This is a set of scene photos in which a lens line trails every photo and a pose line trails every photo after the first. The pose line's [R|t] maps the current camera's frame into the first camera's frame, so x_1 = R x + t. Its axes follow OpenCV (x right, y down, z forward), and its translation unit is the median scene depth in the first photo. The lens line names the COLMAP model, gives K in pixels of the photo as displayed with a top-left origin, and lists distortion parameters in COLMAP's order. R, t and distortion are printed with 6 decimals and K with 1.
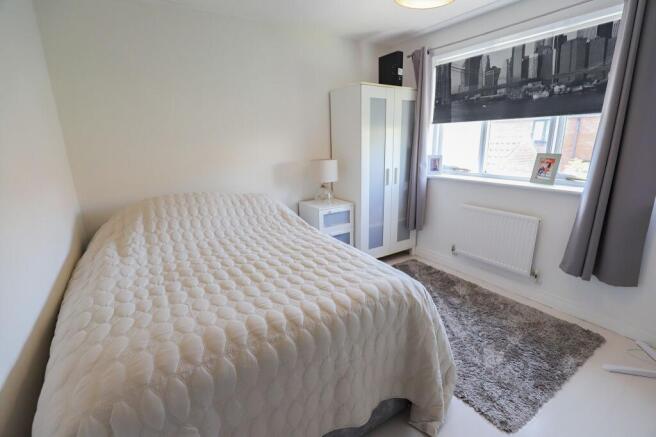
lens RADIAL K [[297.2, 0, 328.0], [0, 297.2, 218.5], [0, 0, 1]] dist [-0.021747, 0.000458]
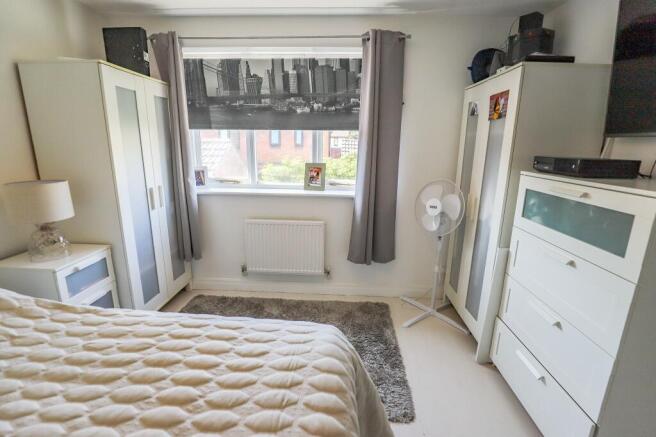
lens RADIAL K [[314.0, 0, 329.4], [0, 314.0, 221.9], [0, 0, 1]] dist [-0.026915, 0.000116]
pose [[0.580881, -0.167808, 0.796503, -0.185222], [0.179883, 0.980790, 0.075447, -0.073674], [-0.793863, 0.099451, 0.599909, 0.233023]]
